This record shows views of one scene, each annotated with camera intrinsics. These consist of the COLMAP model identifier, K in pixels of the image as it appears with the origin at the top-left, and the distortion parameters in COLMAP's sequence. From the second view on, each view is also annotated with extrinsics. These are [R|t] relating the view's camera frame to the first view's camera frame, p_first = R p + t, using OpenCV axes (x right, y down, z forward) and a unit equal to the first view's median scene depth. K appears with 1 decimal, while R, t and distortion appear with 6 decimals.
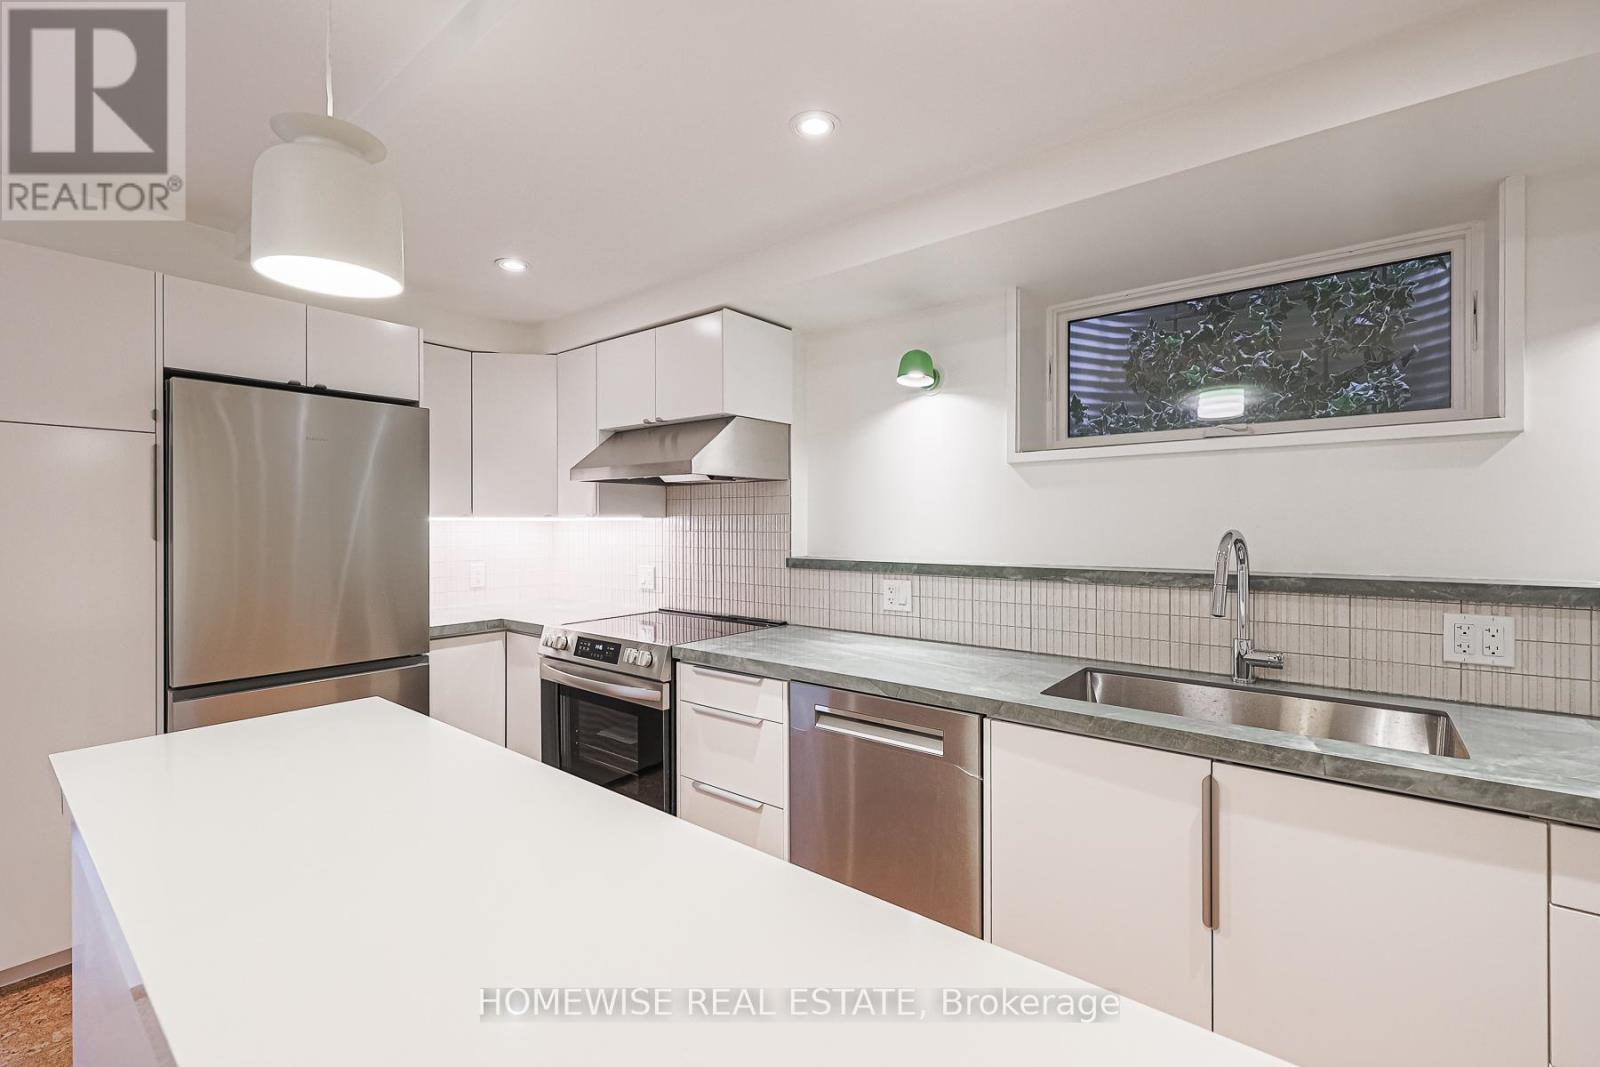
lens RADIAL K [[687.2, 0, 801.0], [0, 687.2, 525.1], [0, 0, 1]] dist [-0.001641, 0.000569]
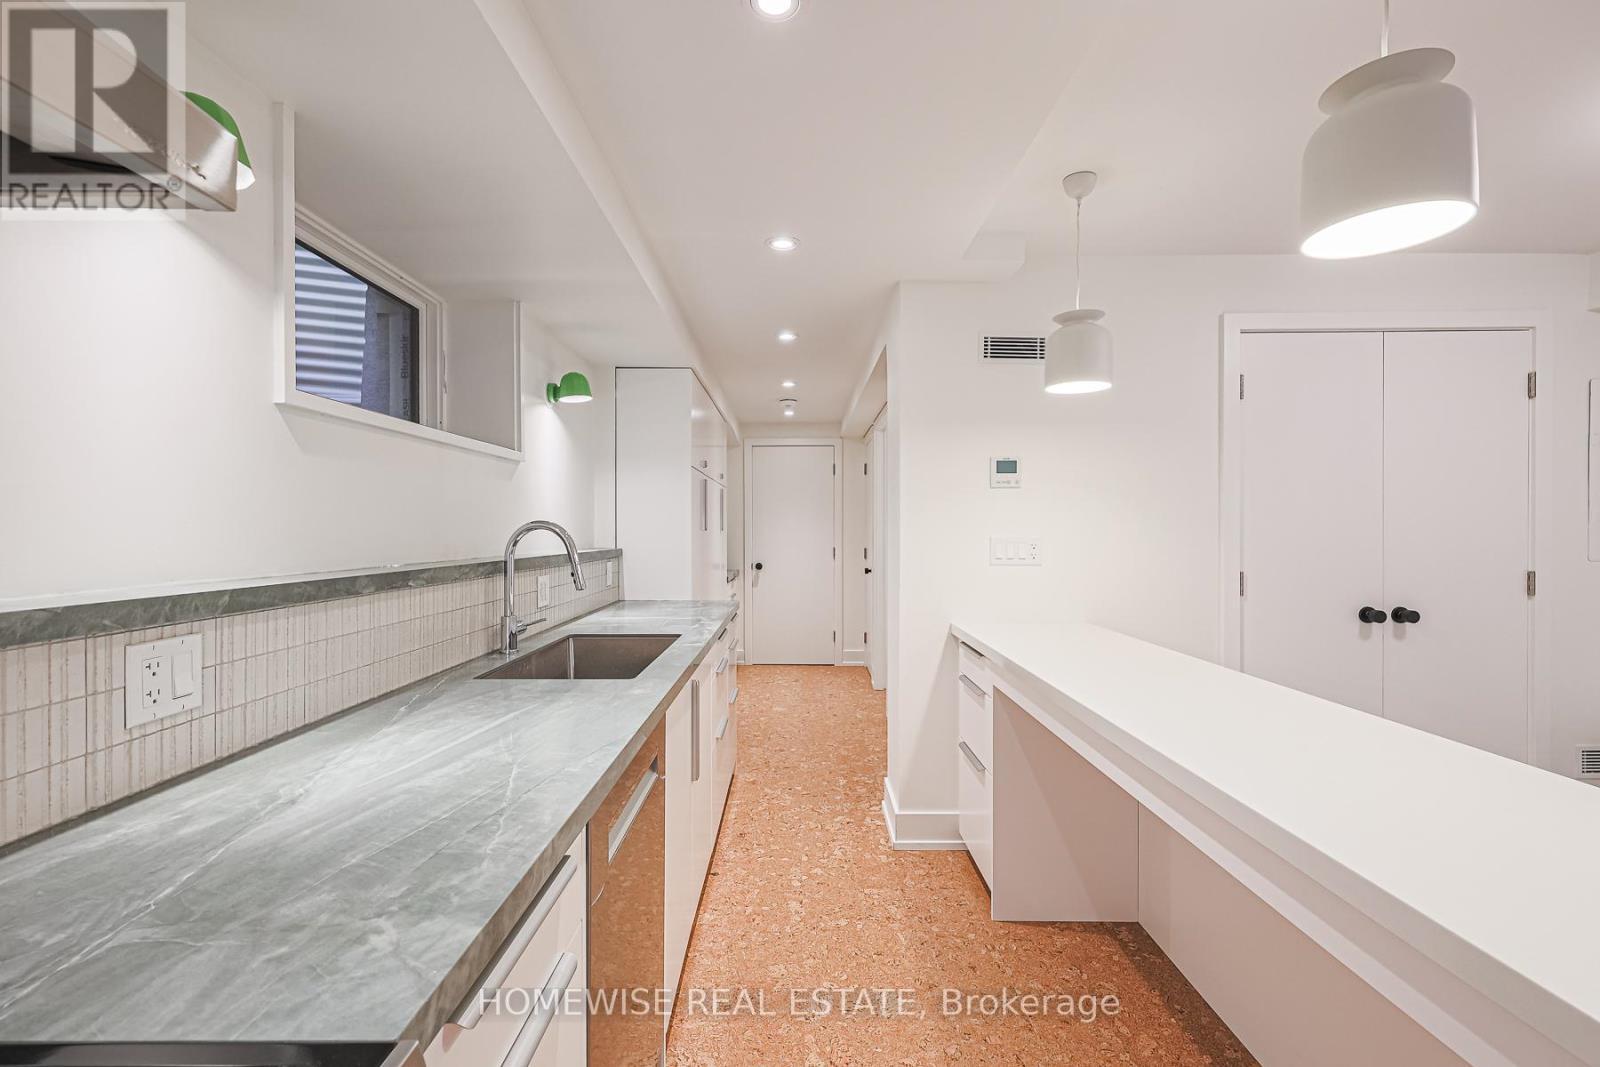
lens RADIAL K [[691.7, 0, 796.3], [0, 691.7, 531.3], [0, 0, 1]] dist [0.000401, 0.000054]
pose [[-0.626038, 0.001227, 0.779792, -0.415247], [0.002454, 0.999997, 0.000397, 0.018418], [-0.779789, 0.002162, -0.626039, 0.998313]]
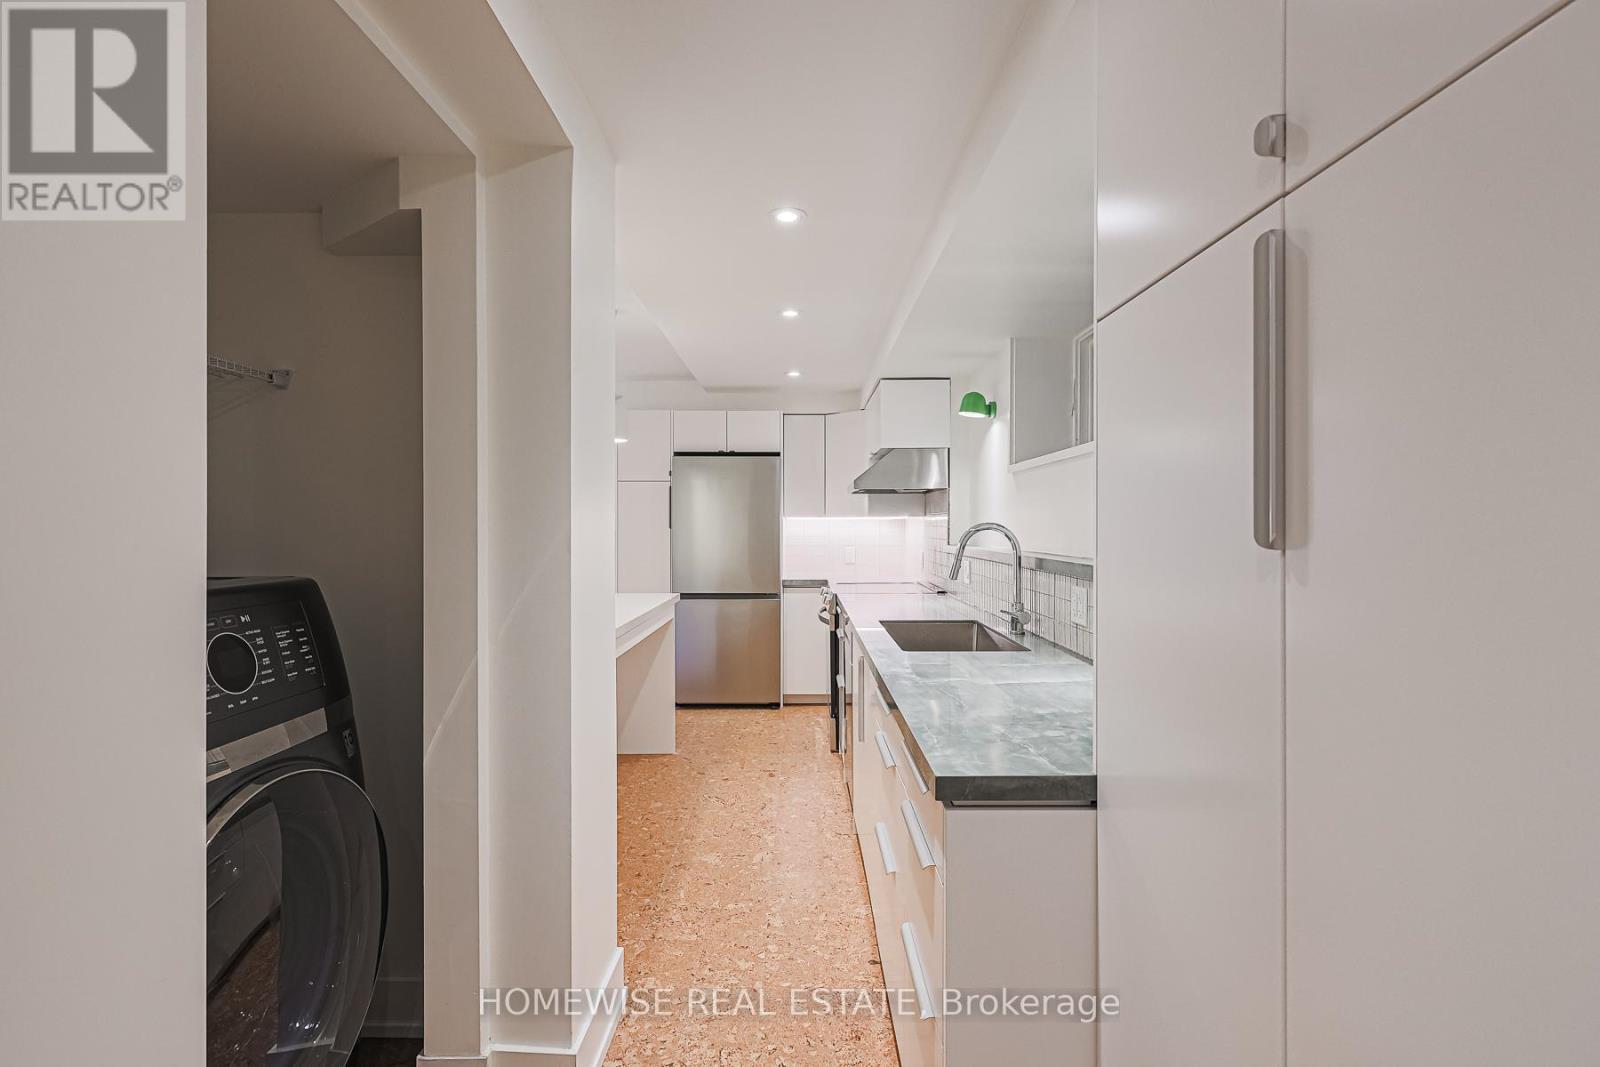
lens RADIAL K [[760.8, 0, 800.0], [0, 760.8, 533.5], [0, 0, 1]] dist [0.000876, 0.000023]
pose [[0.623720, 0.009425, -0.781591, 1.154682], [-0.000637, 0.999933, 0.011549, 0.007995], [0.781647, -0.006706, 0.623685, -0.212394]]
